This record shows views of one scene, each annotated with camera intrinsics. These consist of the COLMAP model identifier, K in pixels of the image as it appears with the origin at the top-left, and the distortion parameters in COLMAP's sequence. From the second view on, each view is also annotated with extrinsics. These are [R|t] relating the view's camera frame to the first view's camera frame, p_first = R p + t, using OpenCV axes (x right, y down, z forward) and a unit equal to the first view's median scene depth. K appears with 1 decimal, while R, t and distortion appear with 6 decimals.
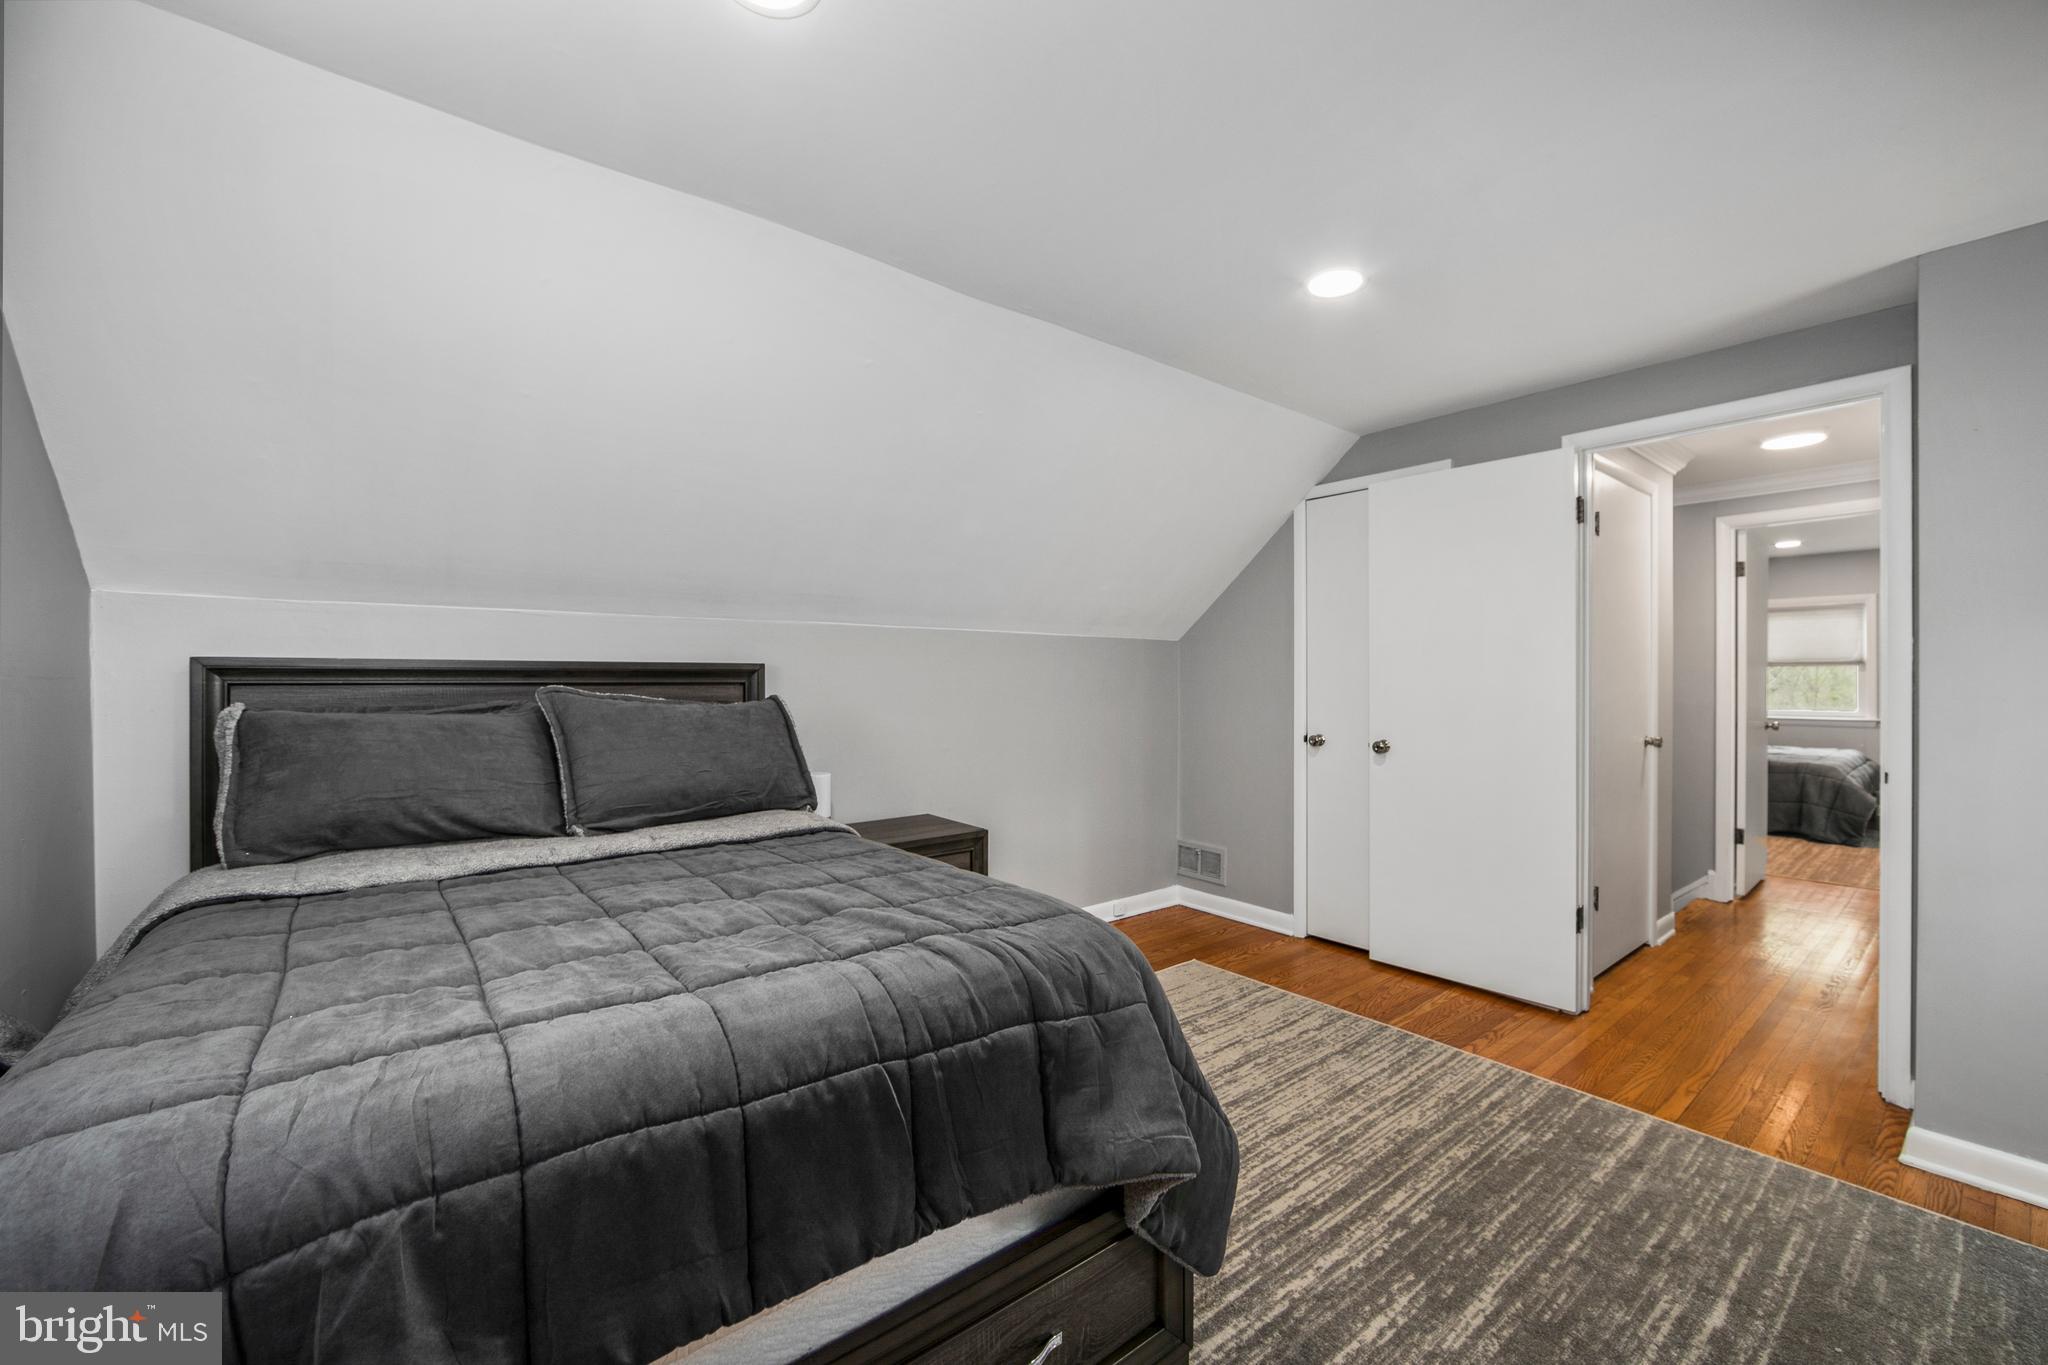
lens RADIAL K [[814.8, 0, 1033.4], [0, 814.8, 671.0], [0, 0, 1]] dist [-0.007187, 0.000412]
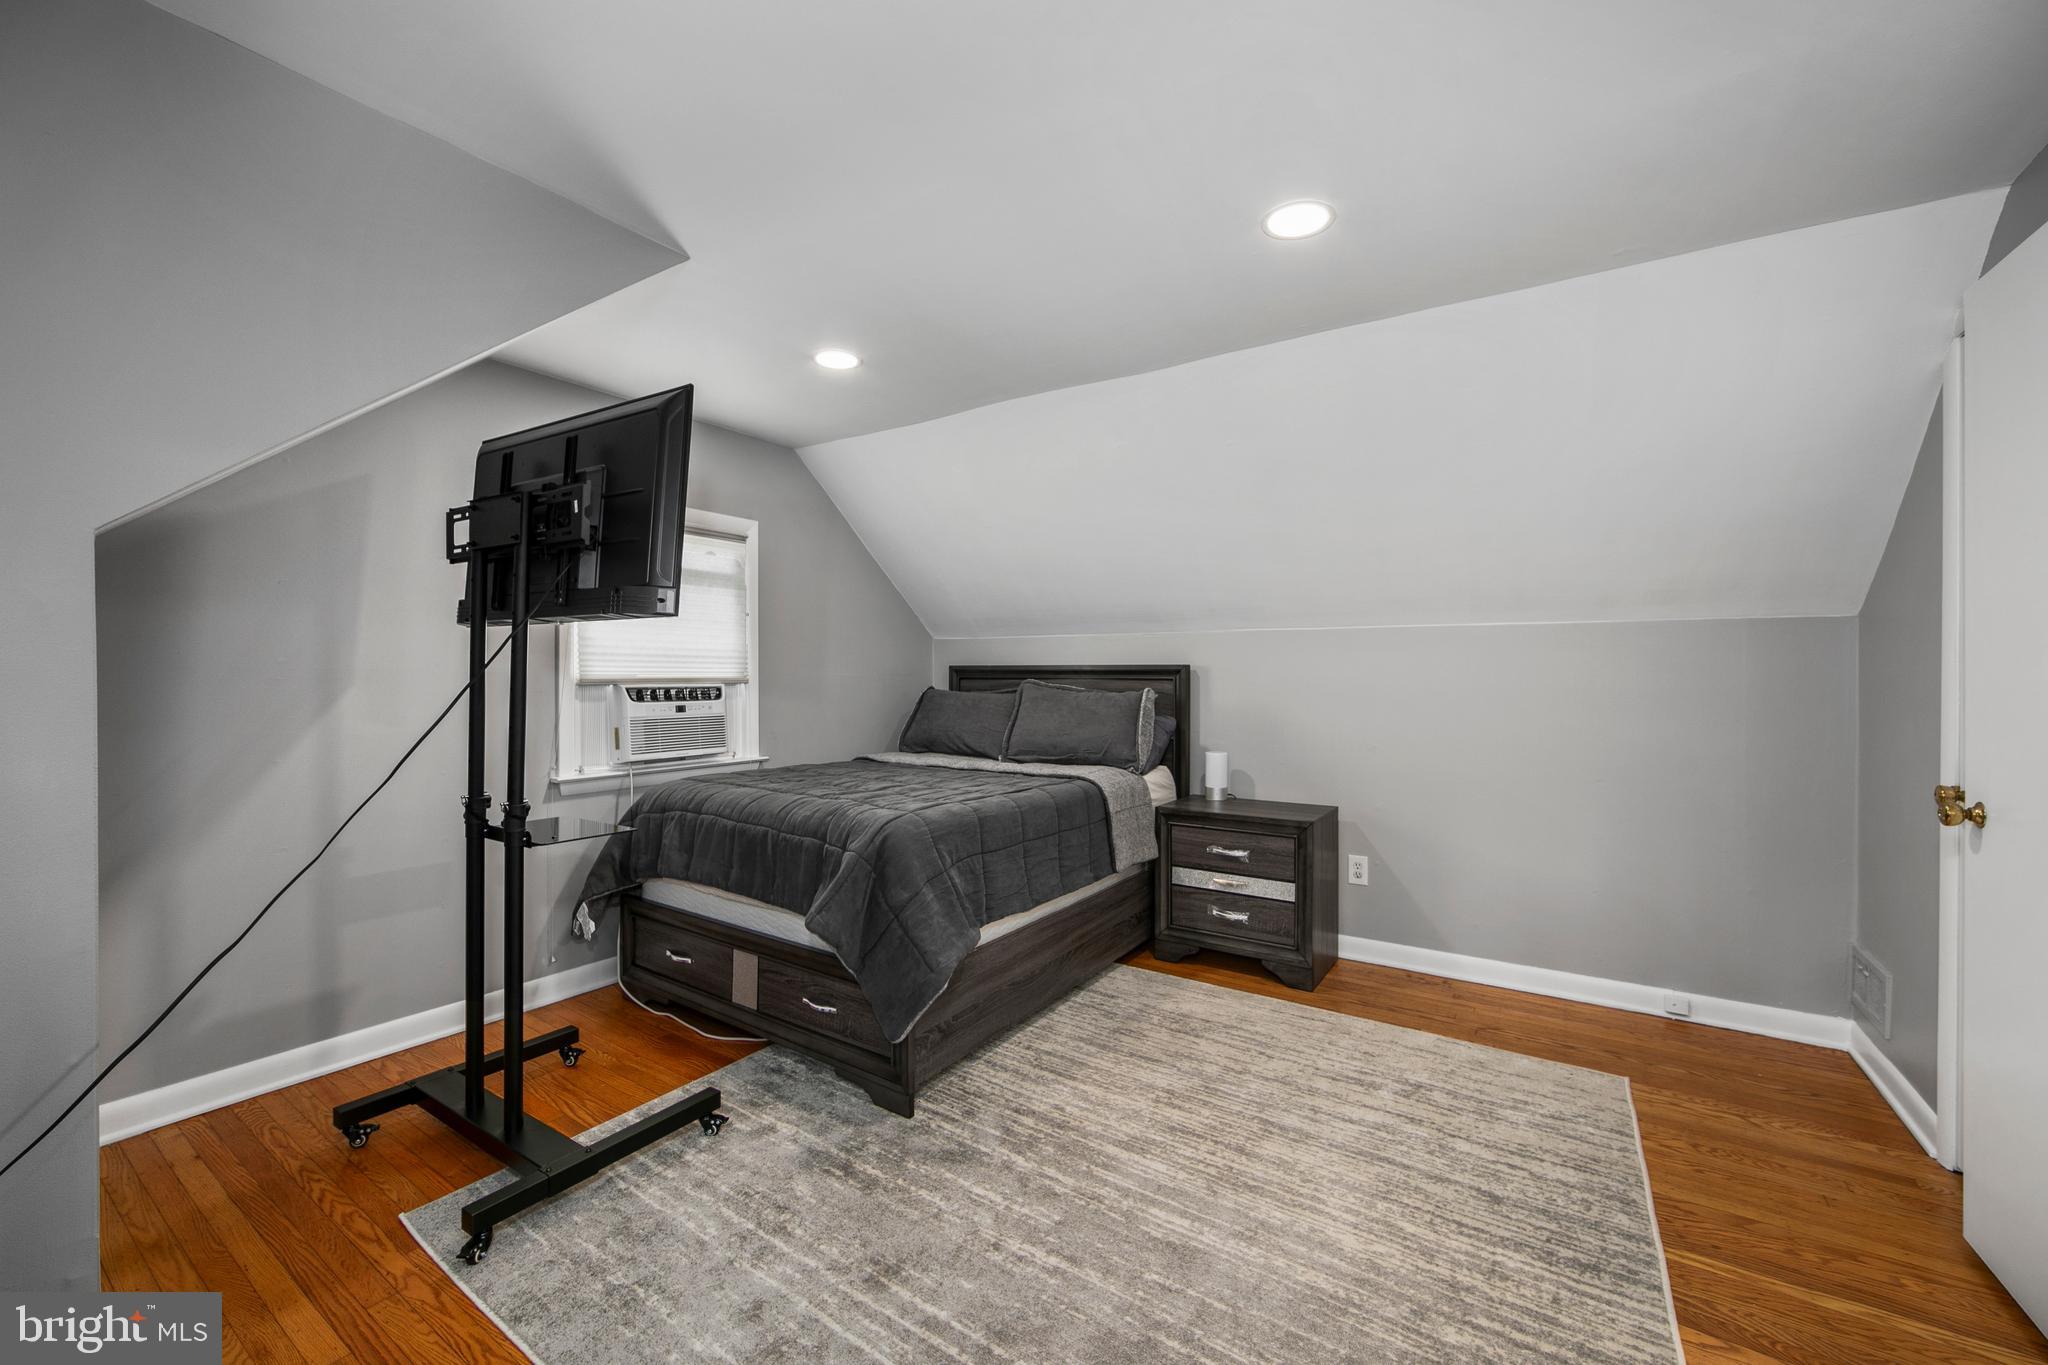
lens RADIAL K [[814.8, 0, 1033.4], [0, 814.8, 671.0], [0, 0, 1]] dist [-0.007187, 0.000412]
pose [[0.301333, -0.006932, -0.953494, 1.040003], [0.000953, 0.999975, -0.006969, 0.010991], [0.953518, 0.001191, 0.301332, 0.439674]]
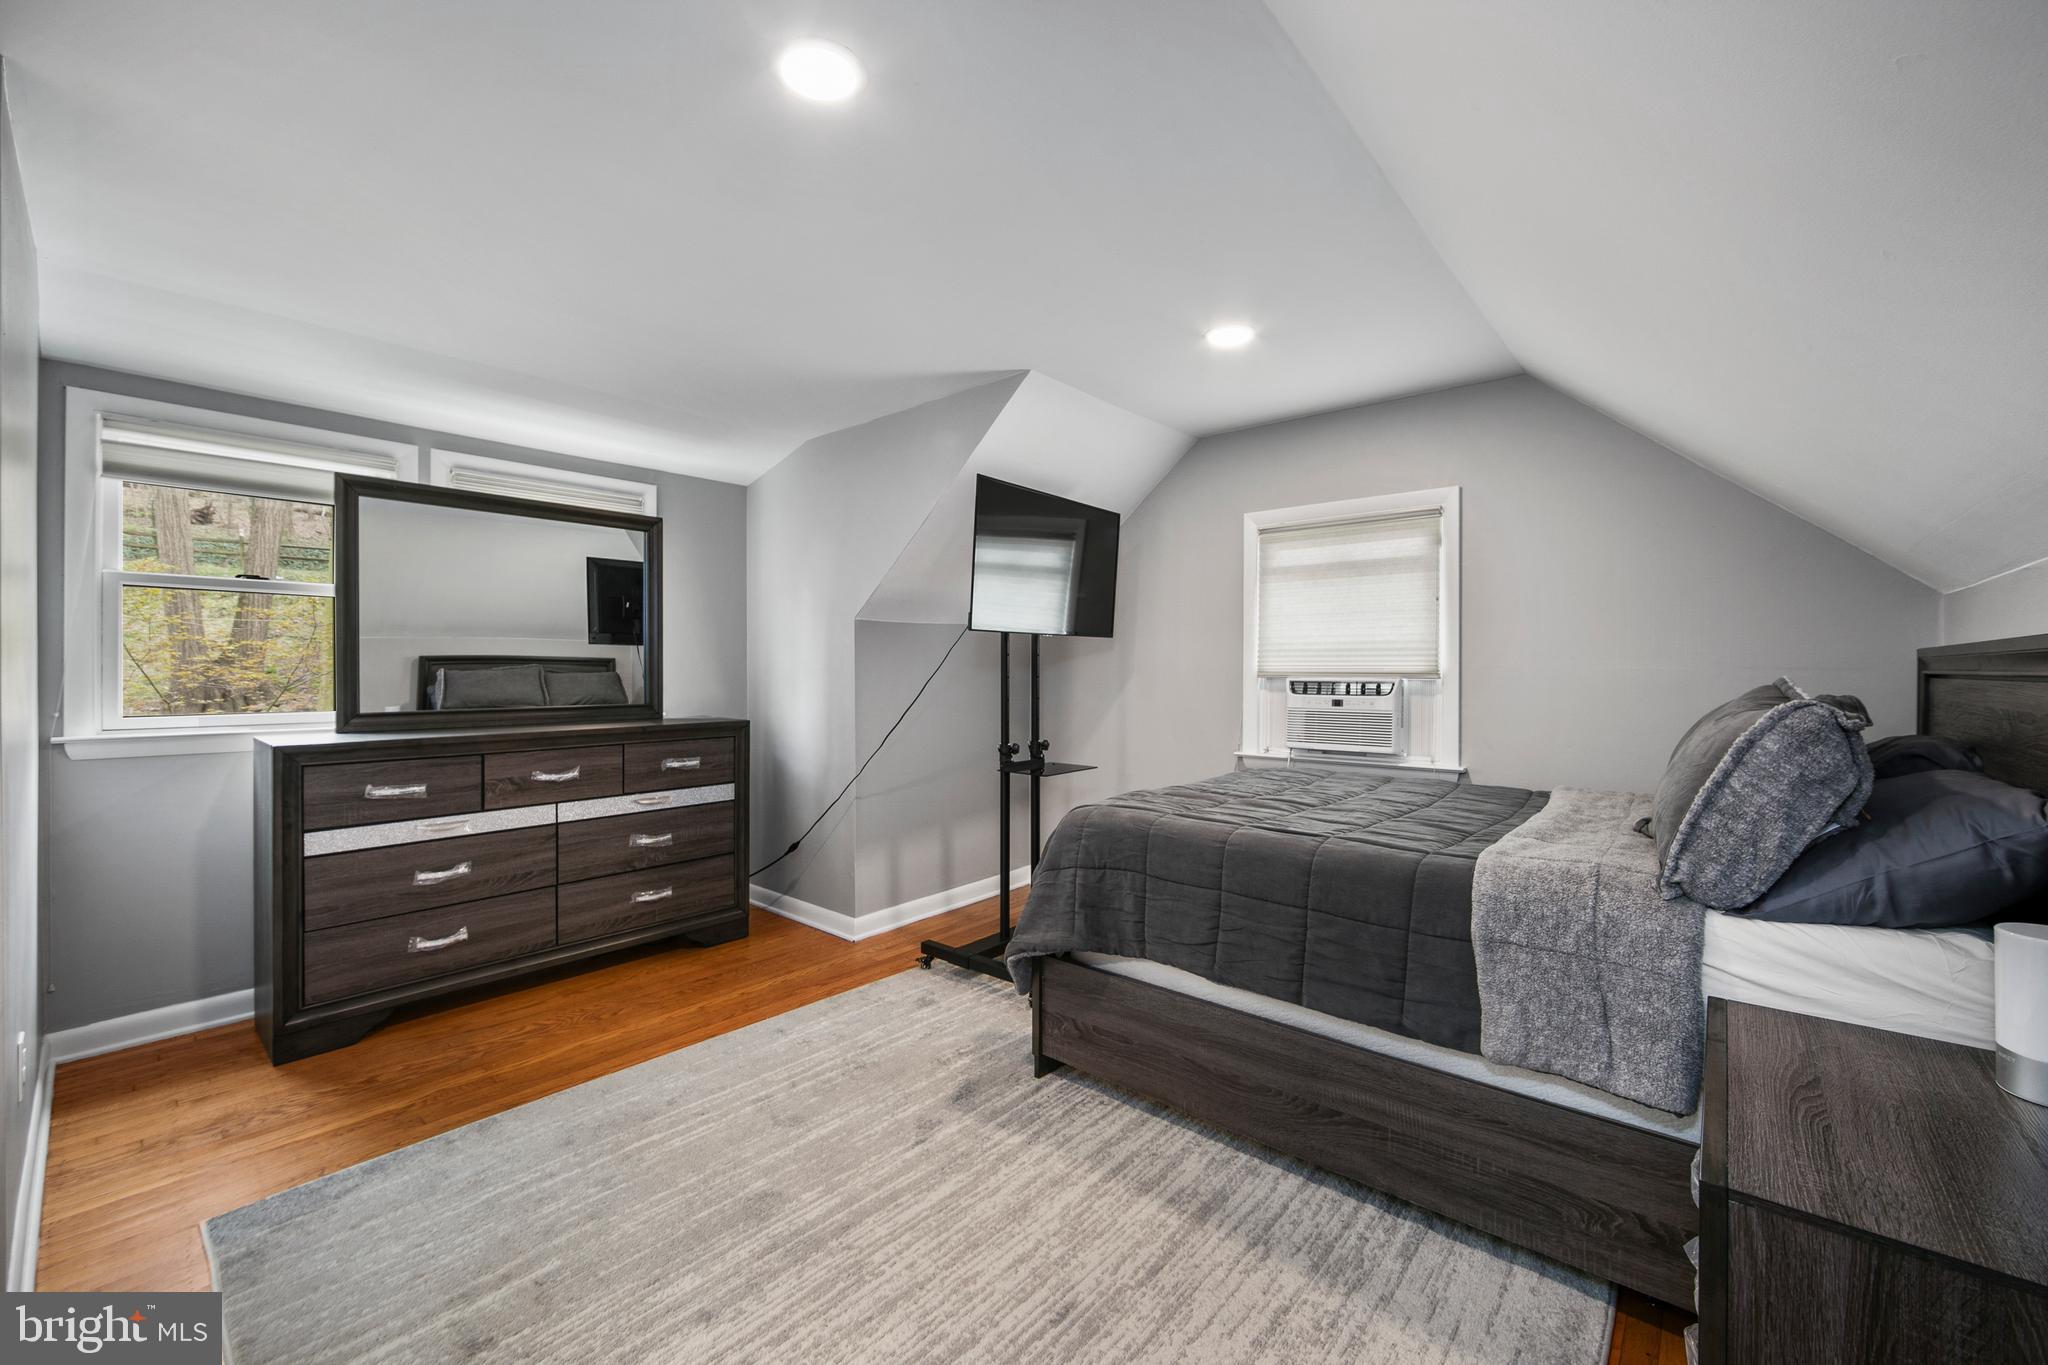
lens RADIAL K [[814.8, 0, 1033.4], [0, 814.8, 671.0], [0, 0, 1]] dist [-0.007187, 0.000412]
pose [[-0.985203, -0.001893, -0.171379, 0.289443], [-0.001660, 0.999997, -0.001502, 0.013620], [0.171381, -0.001195, -0.985204, 1.571501]]
